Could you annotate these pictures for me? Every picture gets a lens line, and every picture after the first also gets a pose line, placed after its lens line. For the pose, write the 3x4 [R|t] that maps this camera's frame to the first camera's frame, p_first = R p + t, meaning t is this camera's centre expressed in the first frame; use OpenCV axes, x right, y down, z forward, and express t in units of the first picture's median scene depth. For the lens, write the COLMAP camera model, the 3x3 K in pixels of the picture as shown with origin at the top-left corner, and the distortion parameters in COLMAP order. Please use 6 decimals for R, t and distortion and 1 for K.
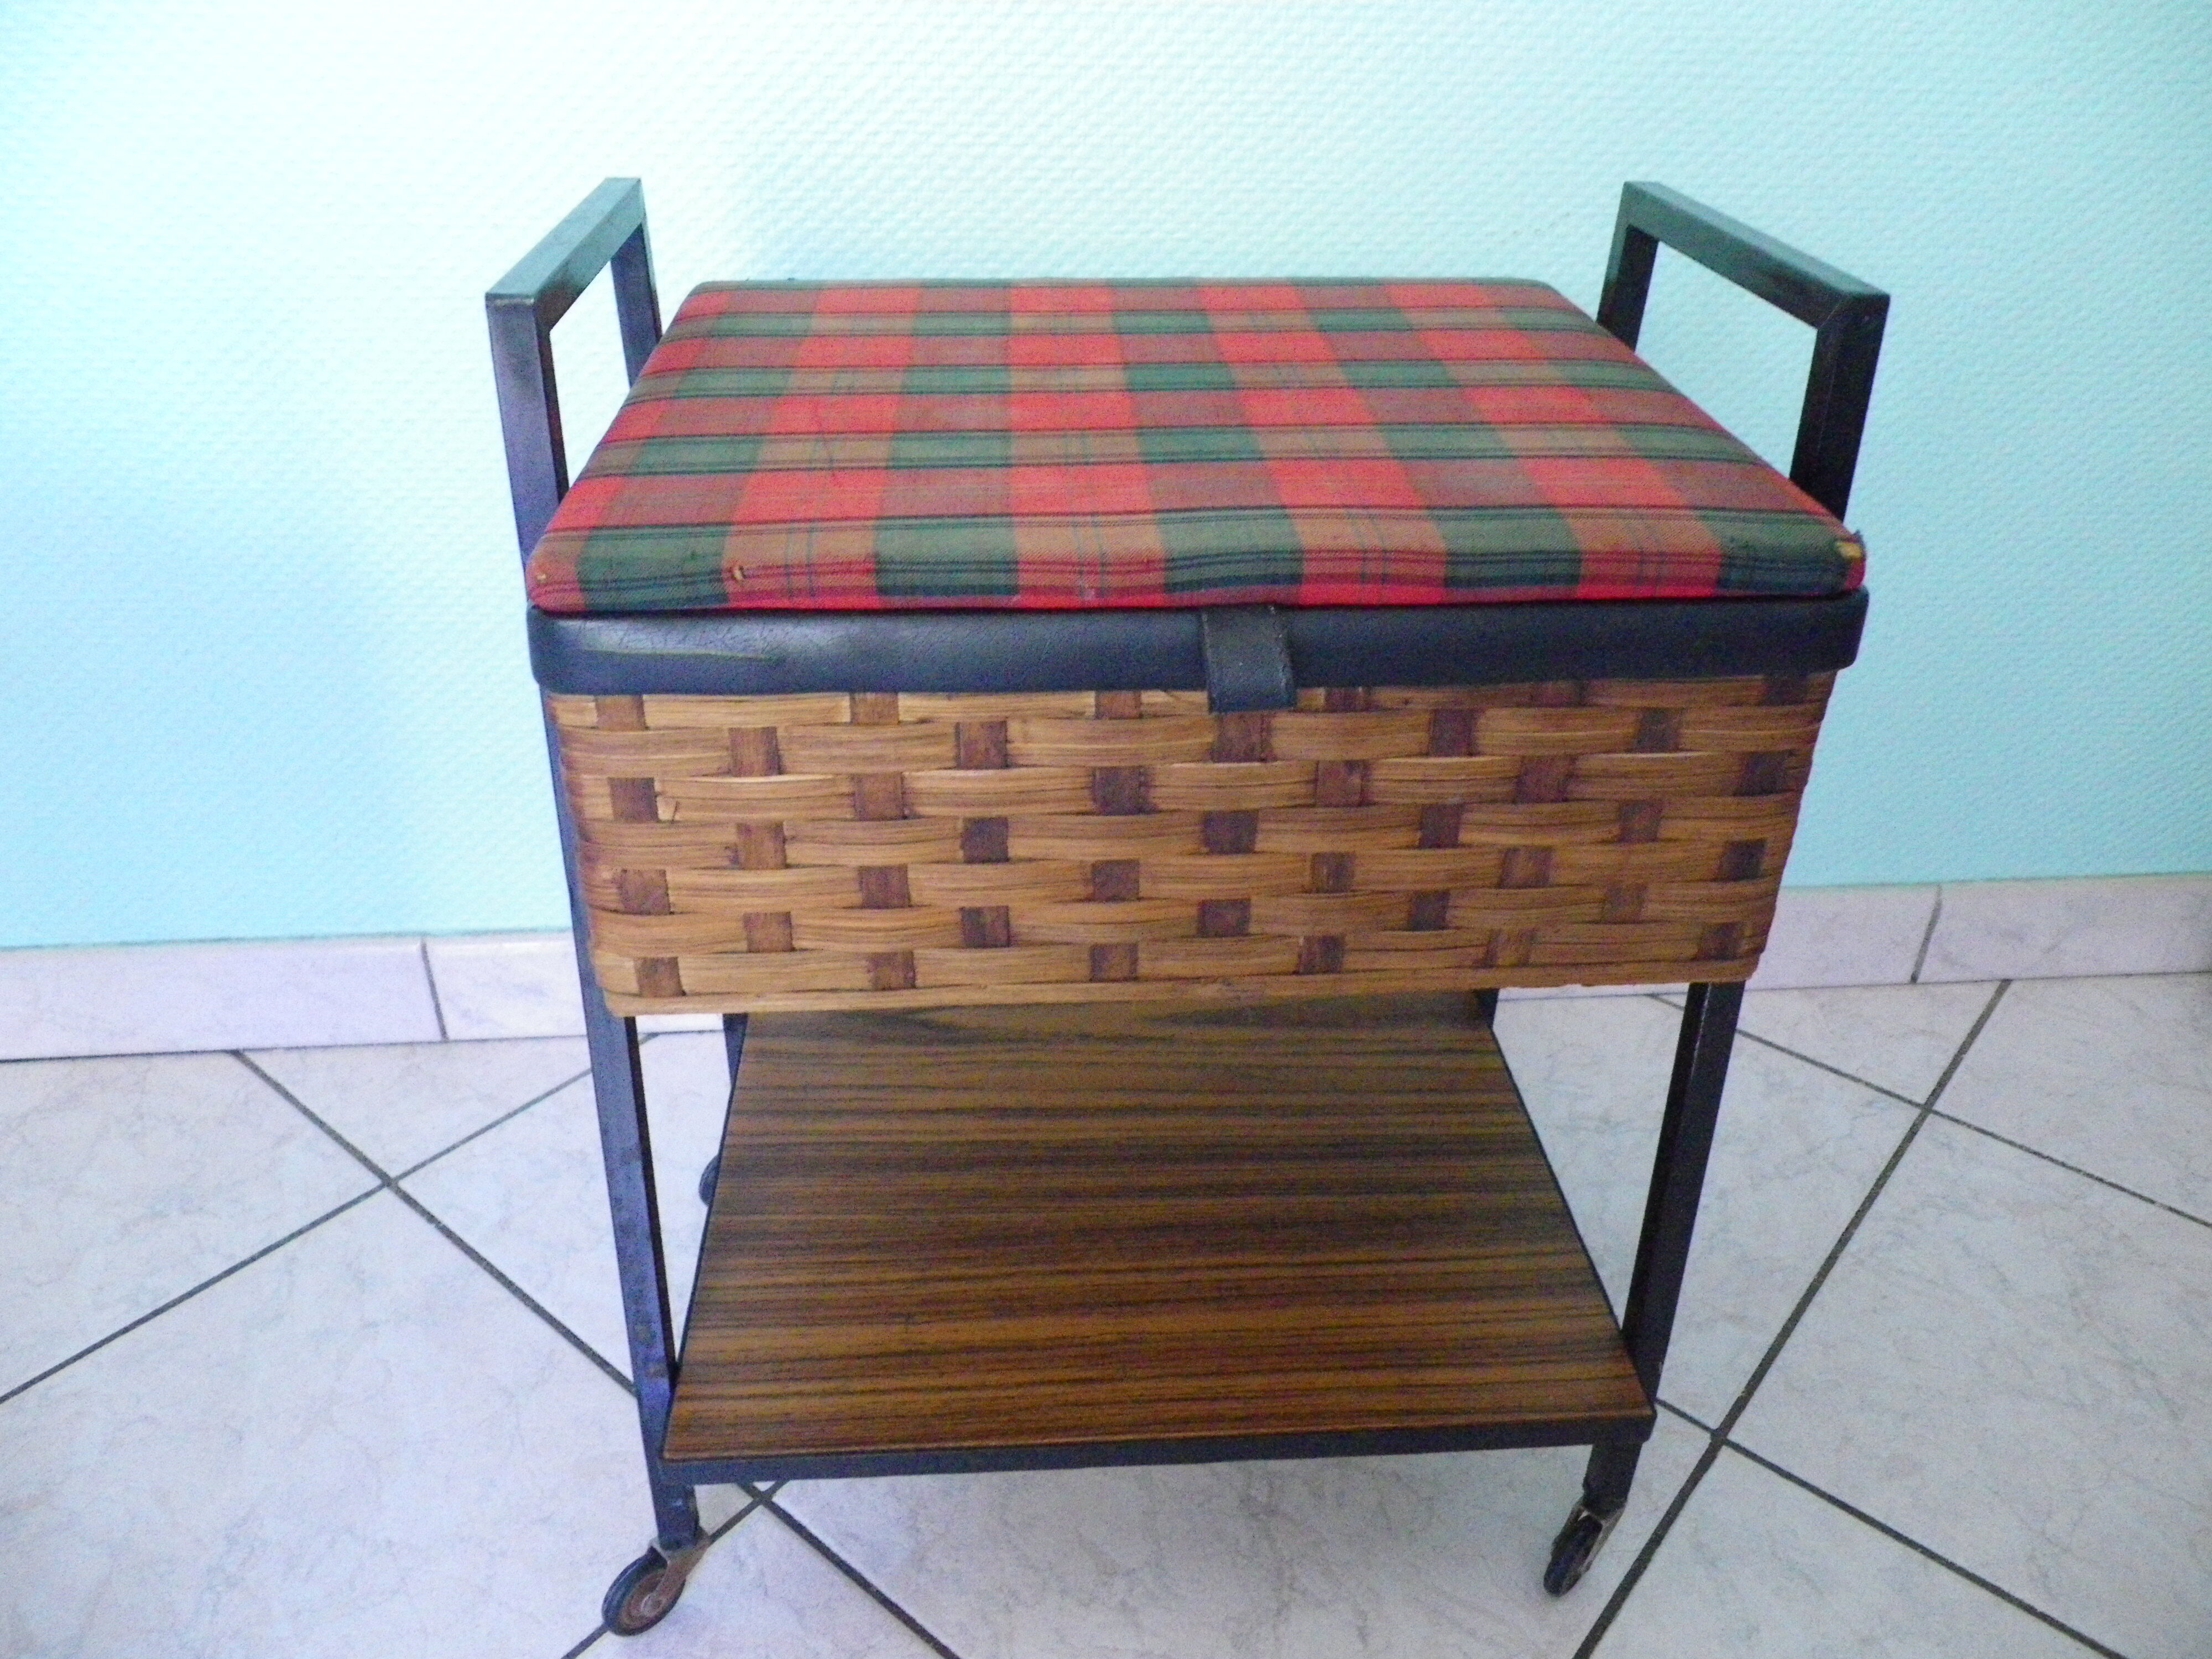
lens RADIAL K [[1671.1, 0, 1113.2], [0, 1671.1, 822.2], [0, 0, 1]] dist [-0.012012, 0.008899]
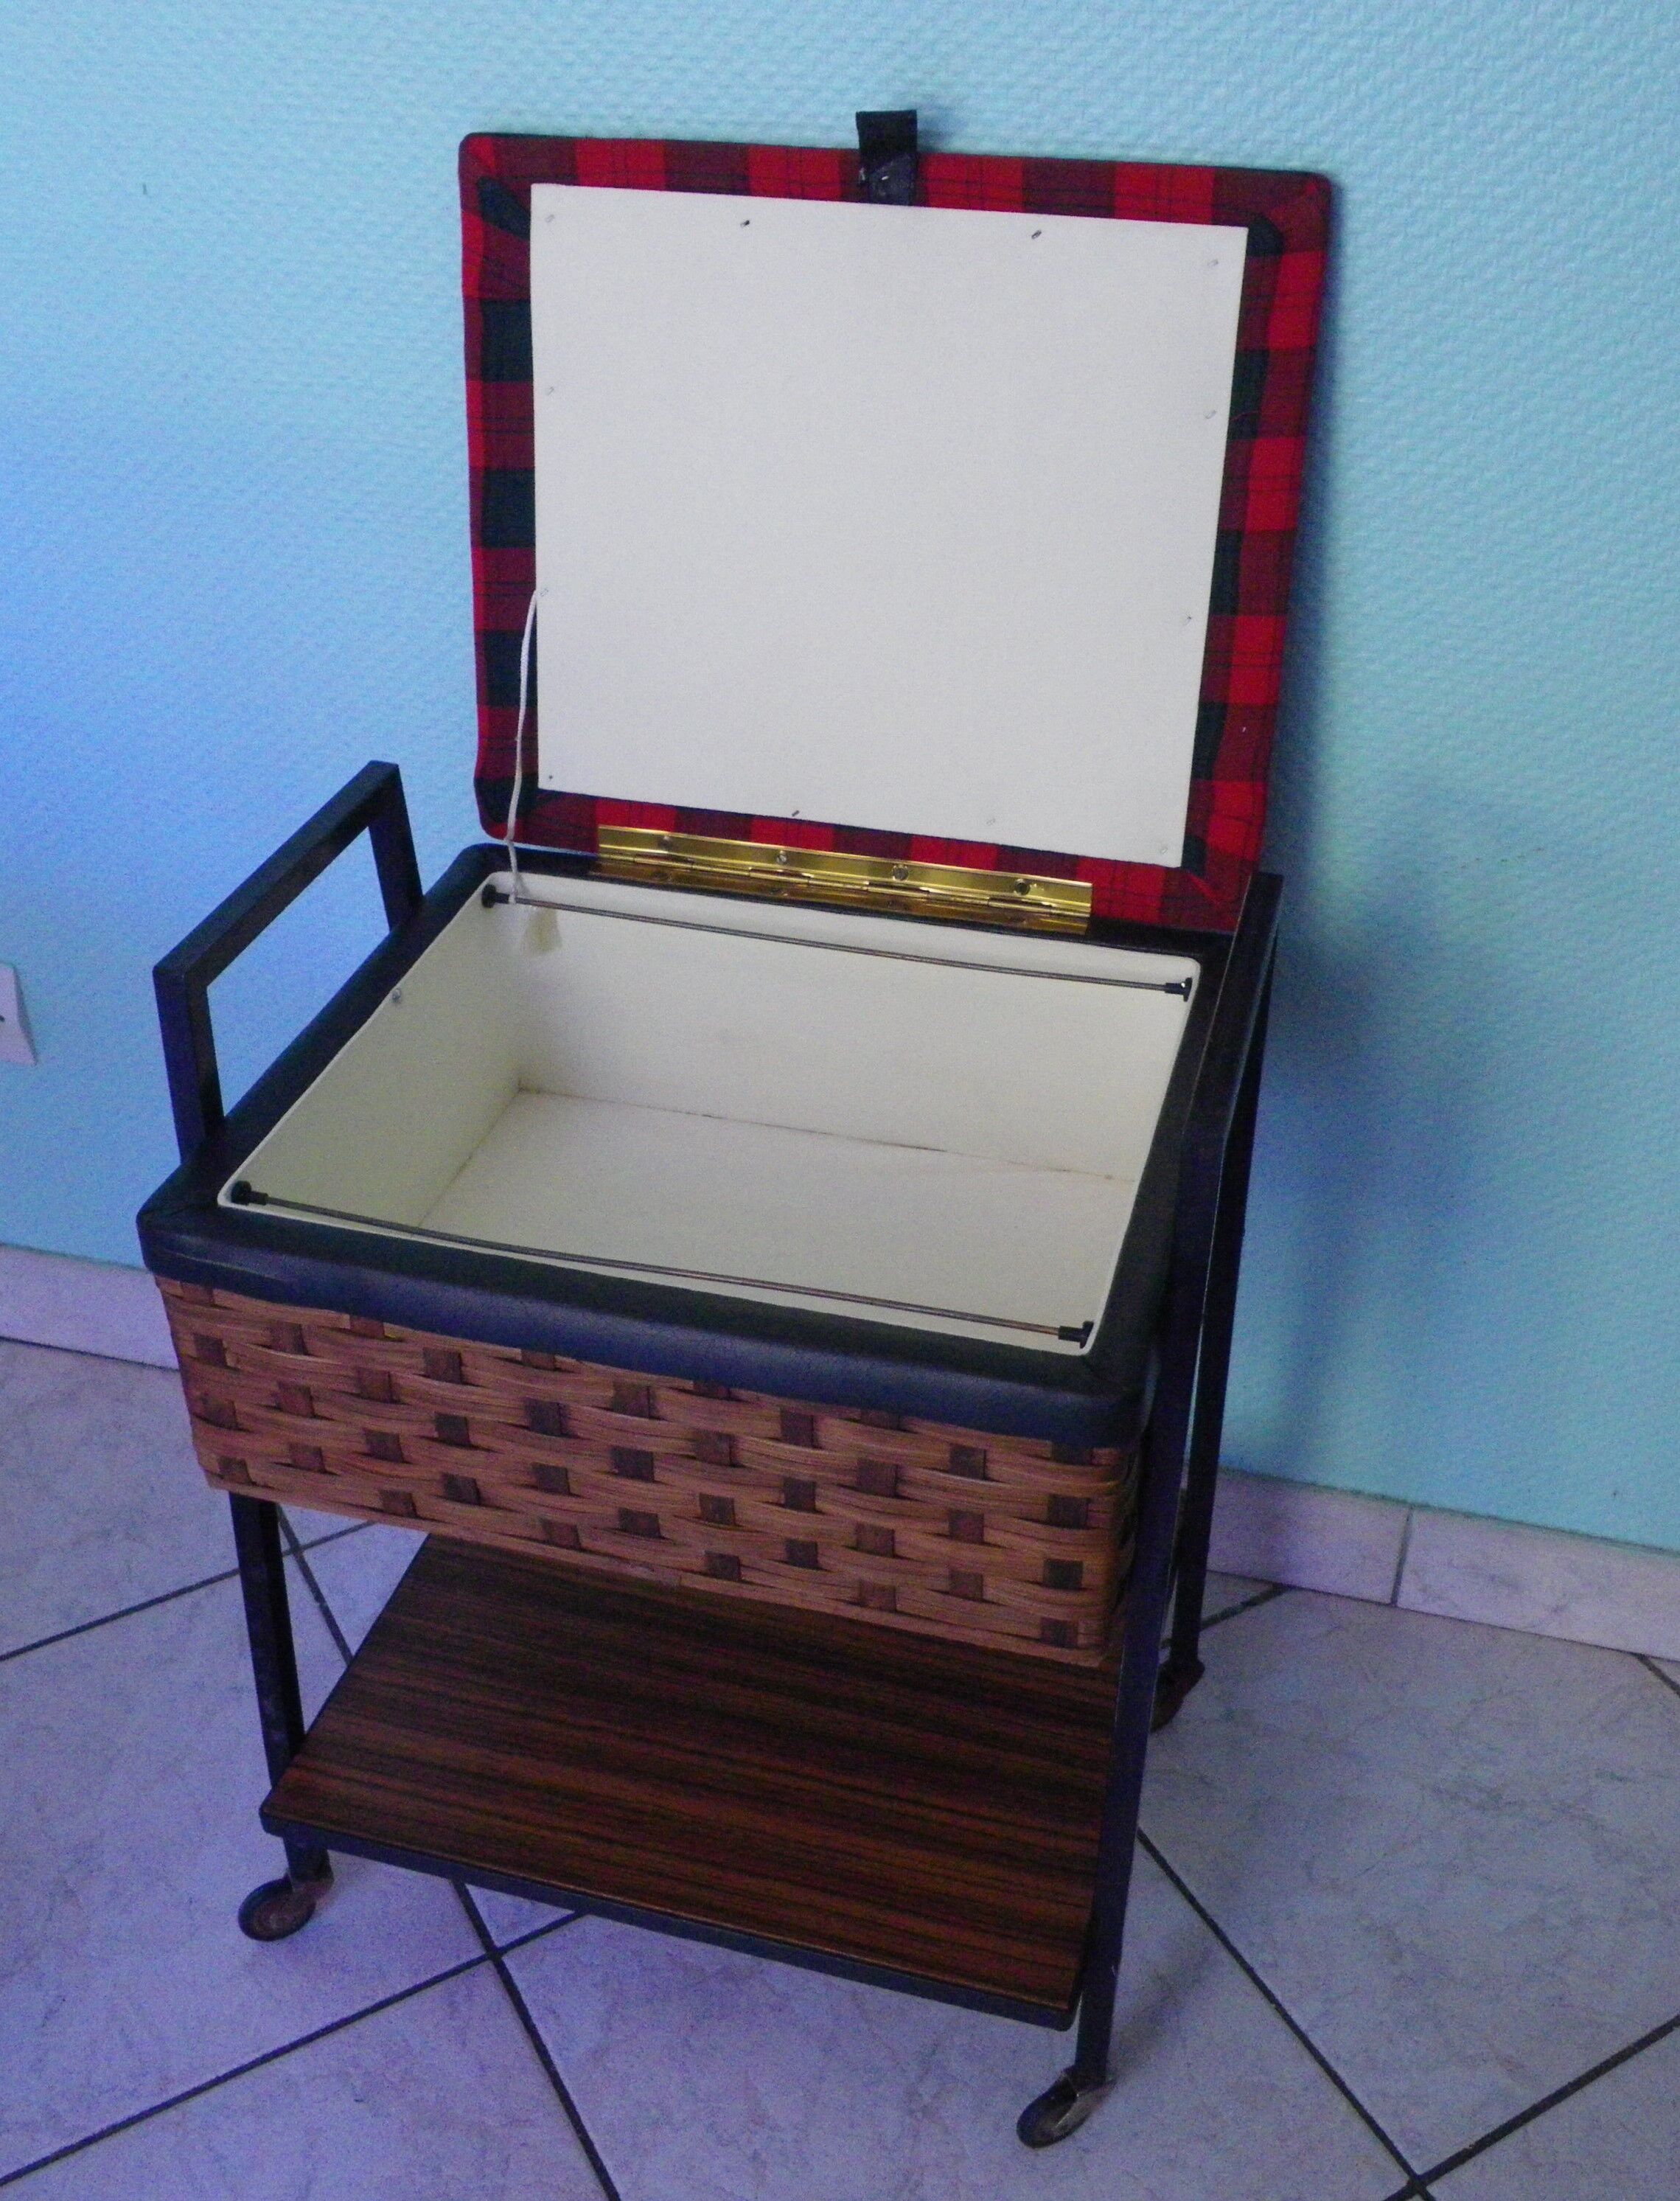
lens RADIAL K [[2227.4, 0, 881.6], [0, 2227.4, 1099.4], [0, 0, 1]] dist [-0.002024, 0.000000]
pose [[0.942722, 0.172690, -0.285399, 0.652426], [-0.154898, 0.984356, 0.083962, -0.416976], [0.295434, -0.034946, 0.954724, -0.504473]]
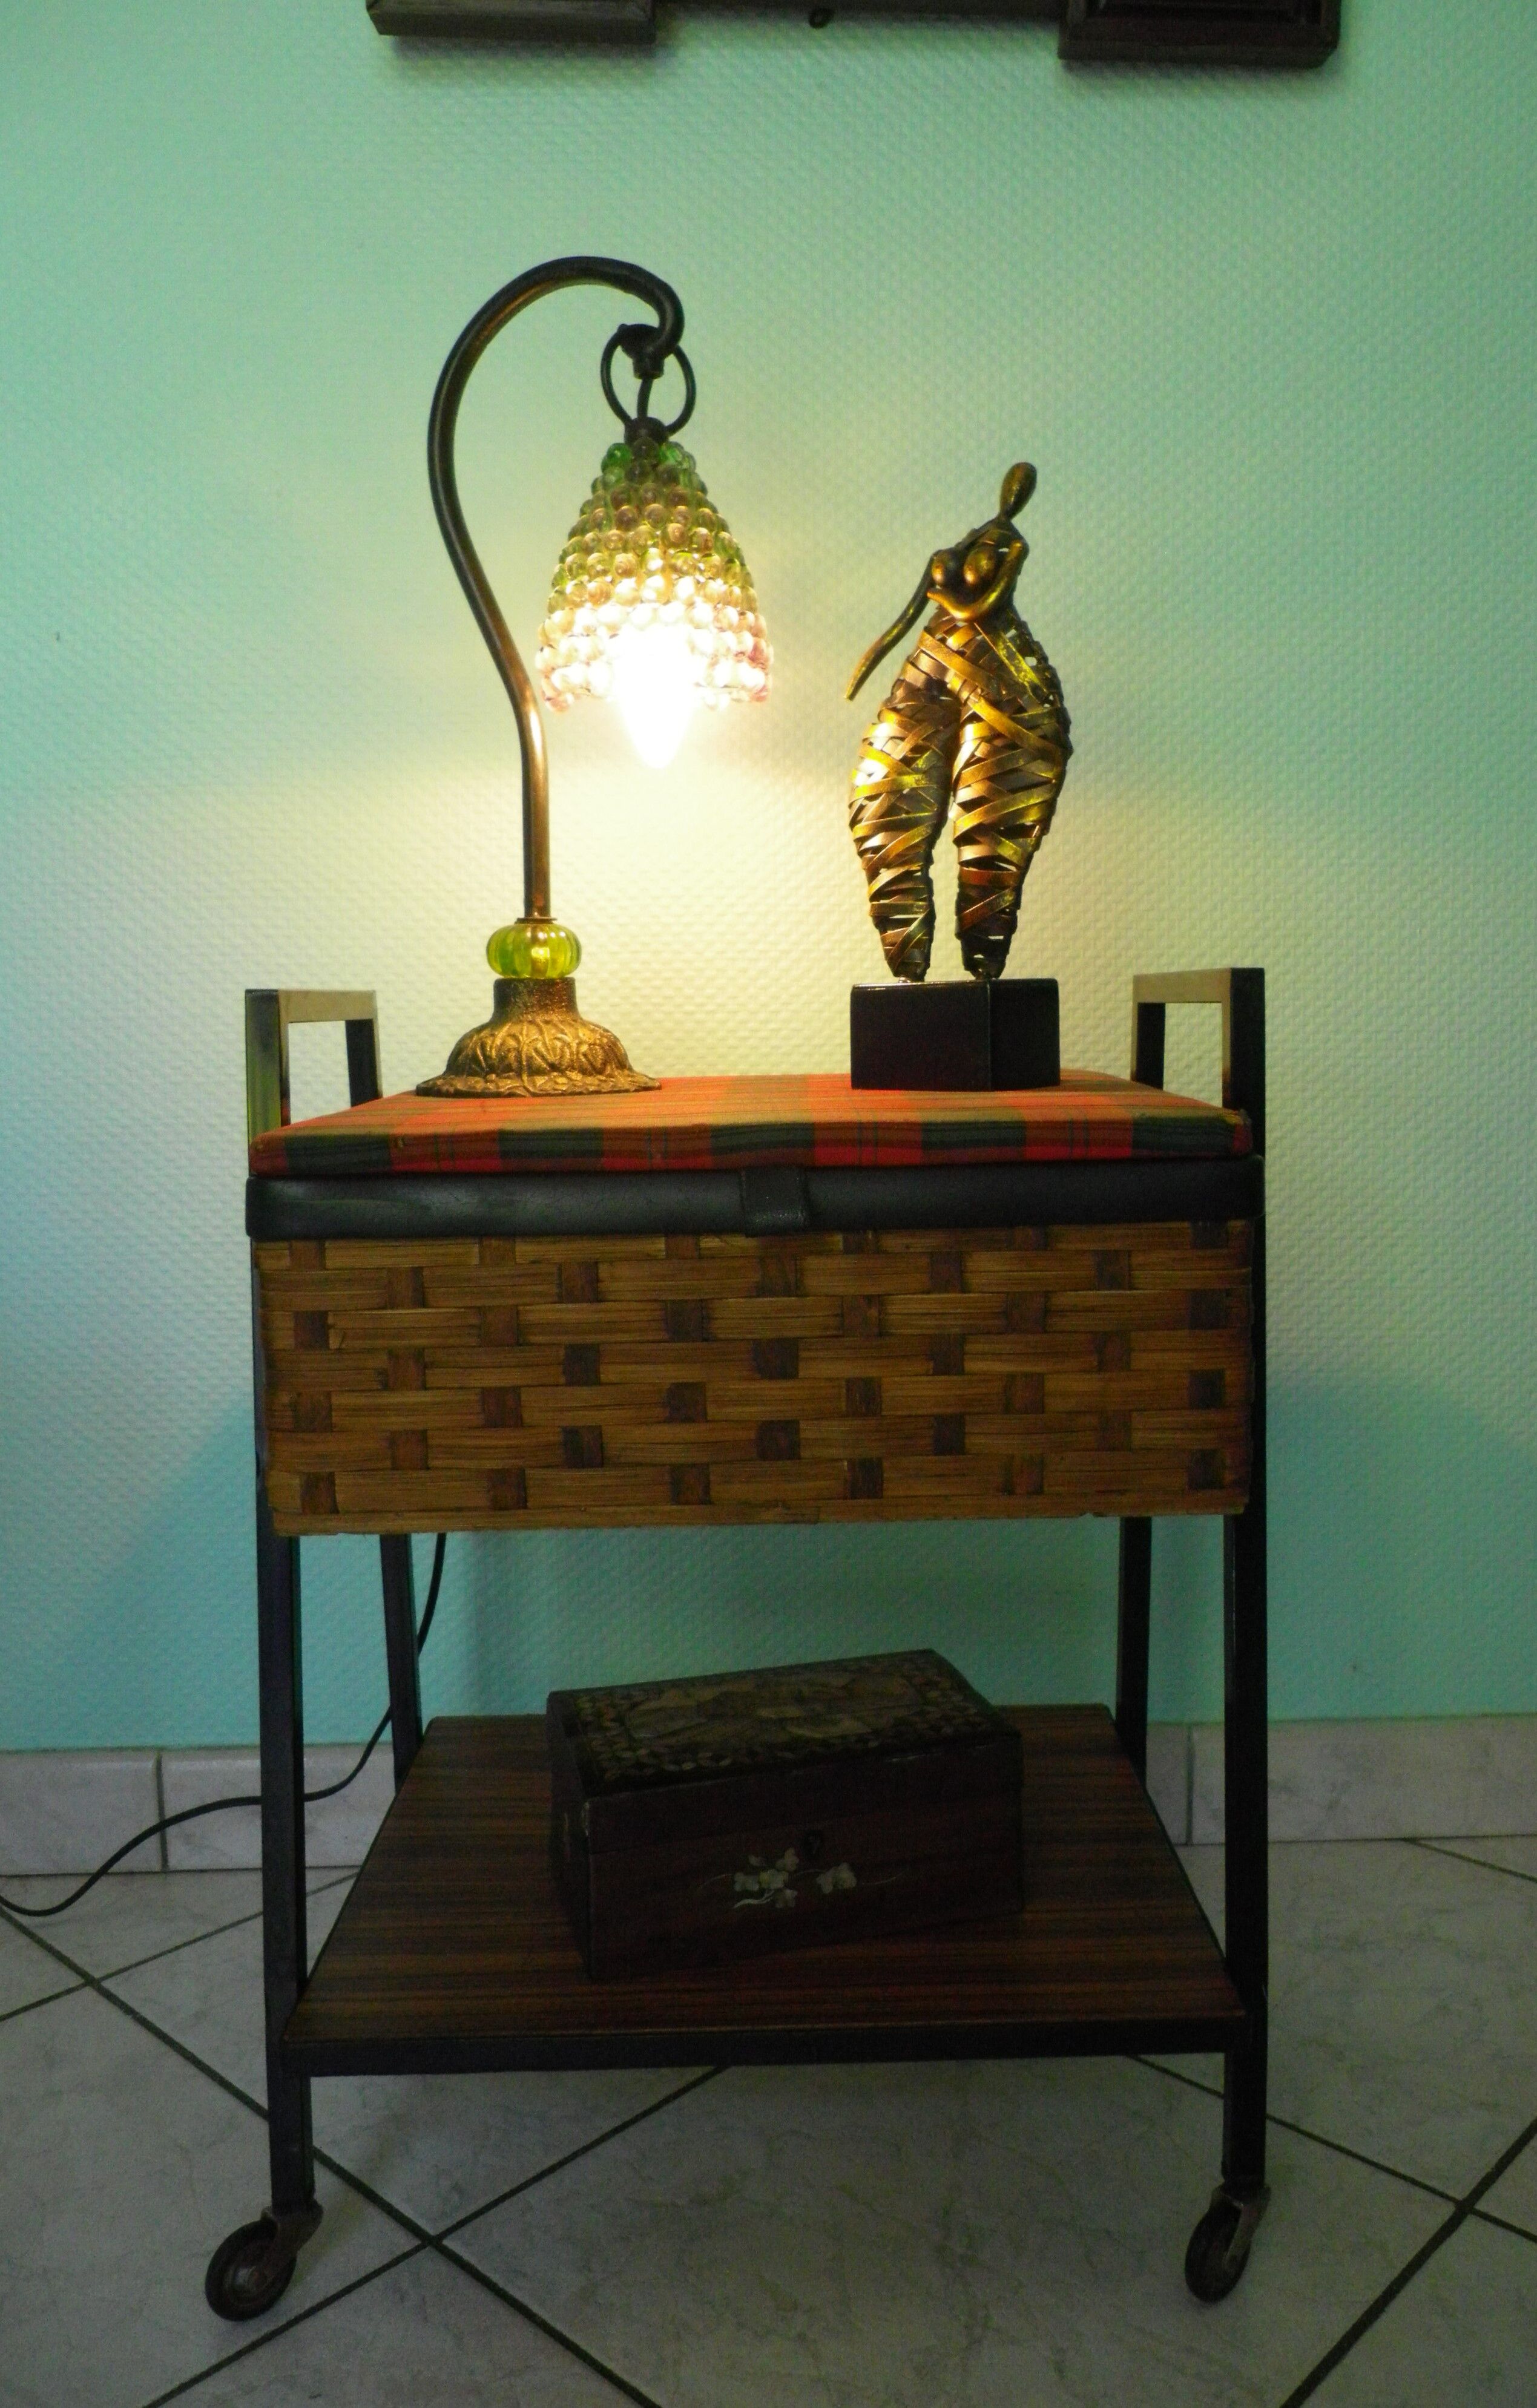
lens RADIAL K [[1839.8, 0, 802.4], [0, 1839.8, 1200.6], [0, 0, 1]] dist [-0.008968, 0.008335]
pose [[0.997762, -0.029293, -0.060116, 0.170669], [0.002156, 0.912584, -0.408883, 0.449431], [0.066838, 0.407838, 0.910605, -0.296391]]
